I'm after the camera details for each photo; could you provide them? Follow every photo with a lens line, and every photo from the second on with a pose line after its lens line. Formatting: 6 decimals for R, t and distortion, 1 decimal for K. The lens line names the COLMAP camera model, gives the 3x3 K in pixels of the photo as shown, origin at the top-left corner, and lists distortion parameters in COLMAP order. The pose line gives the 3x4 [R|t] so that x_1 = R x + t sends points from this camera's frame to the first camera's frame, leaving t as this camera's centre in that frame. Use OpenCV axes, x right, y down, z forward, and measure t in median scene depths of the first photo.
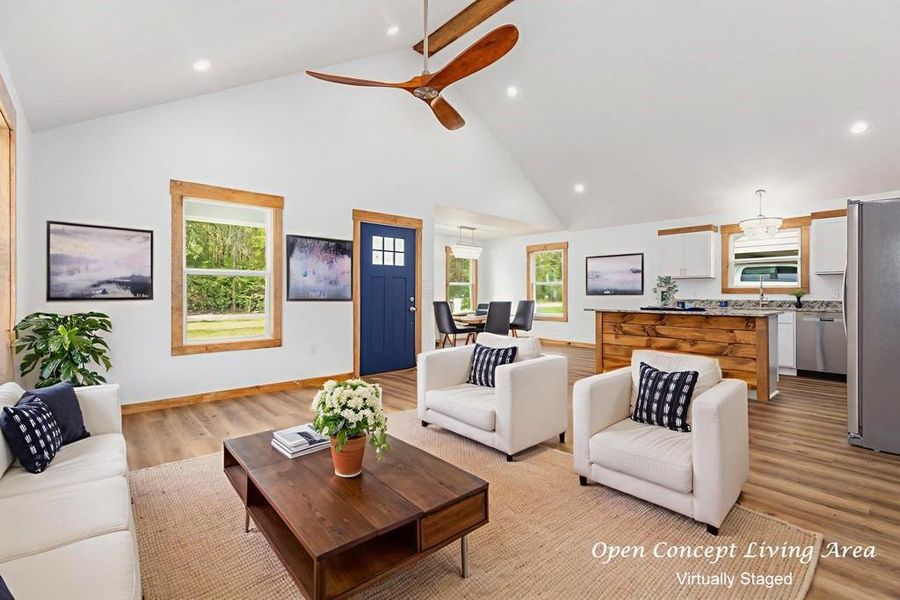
lens RADIAL K [[402.5, 0, 443.3], [0, 402.5, 297.3], [0, 0, 1]] dist [0.000492, -0.000922]
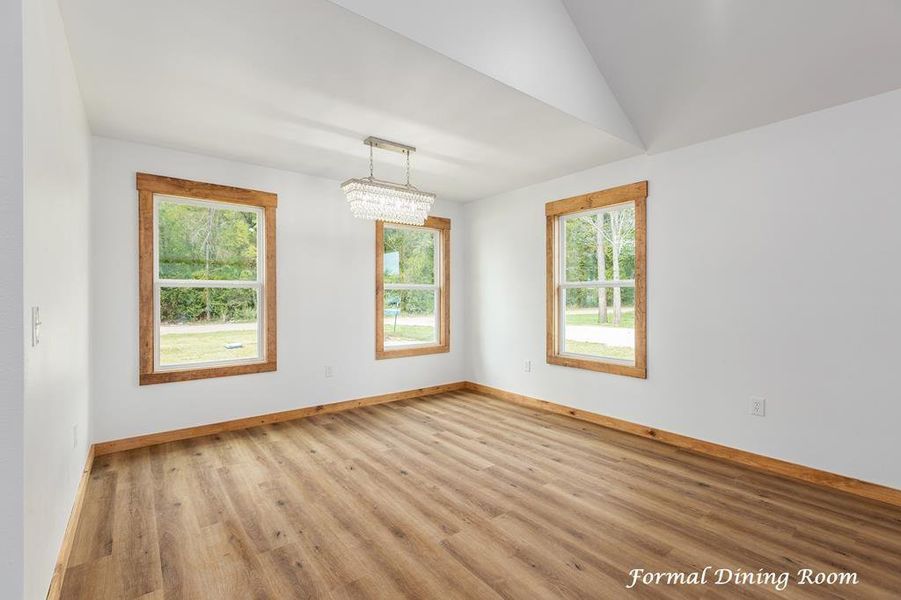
lens RADIAL K [[402.9, 0, 456.8], [0, 402.9, 299.2], [0, 0, 1]] dist [0.000492, -0.000922]
pose [[0.851175, 0.007560, -0.524827, 0.361246], [-0.017241, 0.999759, -0.013560, -0.010261], [0.524598, 0.020591, 0.851101, 0.556491]]
